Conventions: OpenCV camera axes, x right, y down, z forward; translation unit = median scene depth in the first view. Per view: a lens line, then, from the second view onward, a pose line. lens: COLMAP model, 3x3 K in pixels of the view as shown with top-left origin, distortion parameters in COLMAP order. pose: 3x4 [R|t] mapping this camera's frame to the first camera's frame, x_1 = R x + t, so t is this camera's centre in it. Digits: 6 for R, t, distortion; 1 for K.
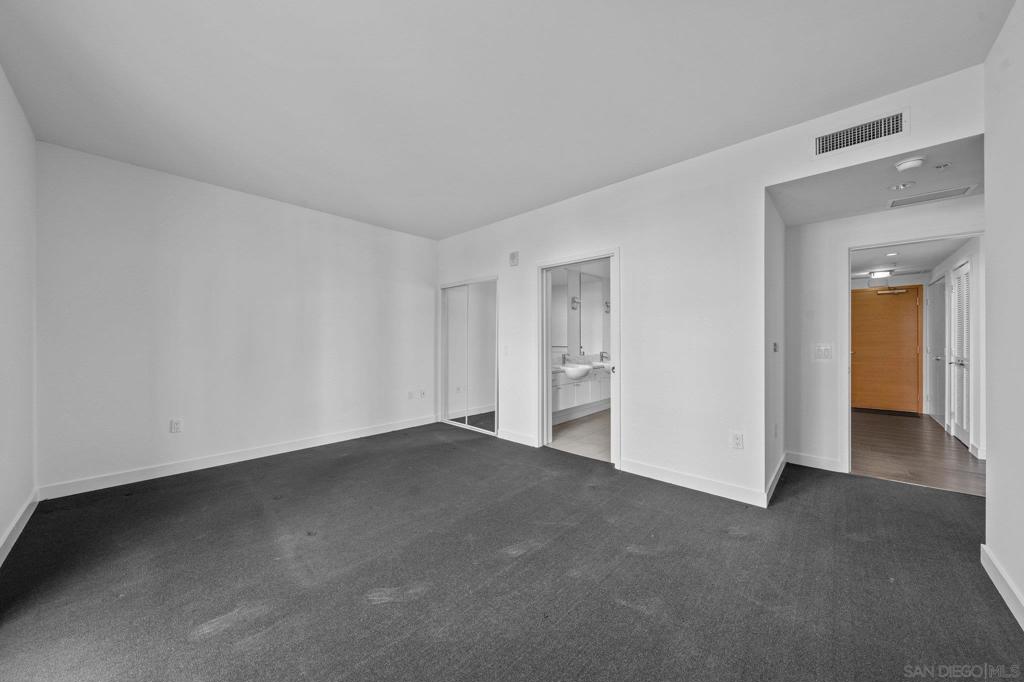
lens RADIAL K [[355.1, 0, 513.1], [0, 355.1, 341.7], [0, 0, 1]] dist [0.000941, 0.000038]
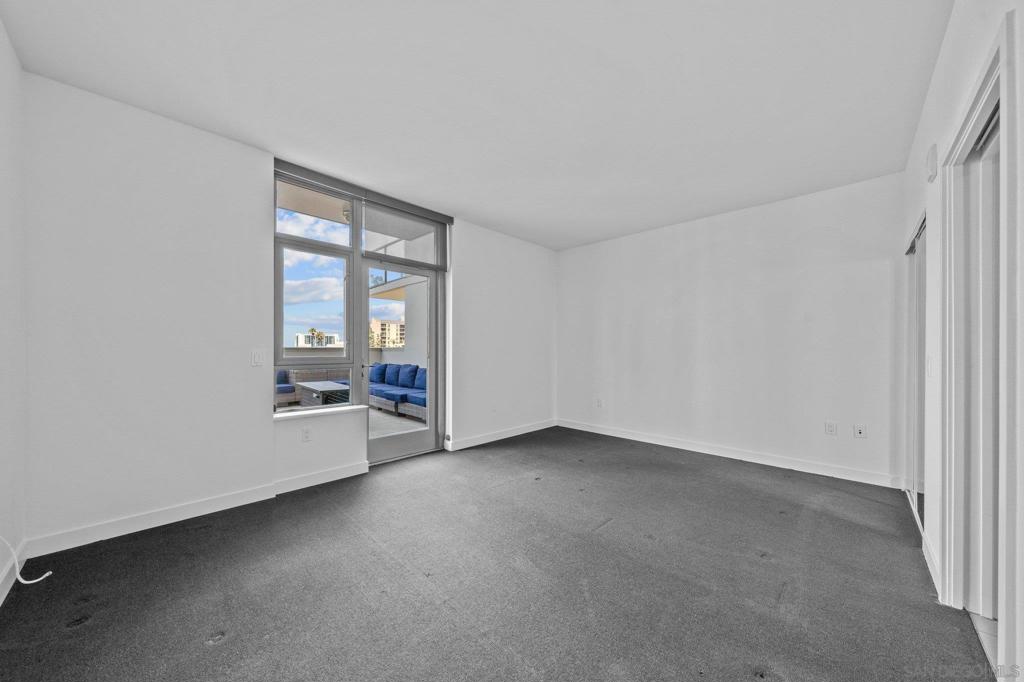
lens RADIAL K [[355.1, 0, 513.3], [0, 355.1, 347.0], [0, 0, 1]] dist [0.000941, 0.000038]
pose [[-0.015241, -0.001420, -0.999883, 0.646558], [0.001419, 0.999998, -0.001442, -0.011292], [0.999883, -0.001441, -0.015239, 0.639099]]
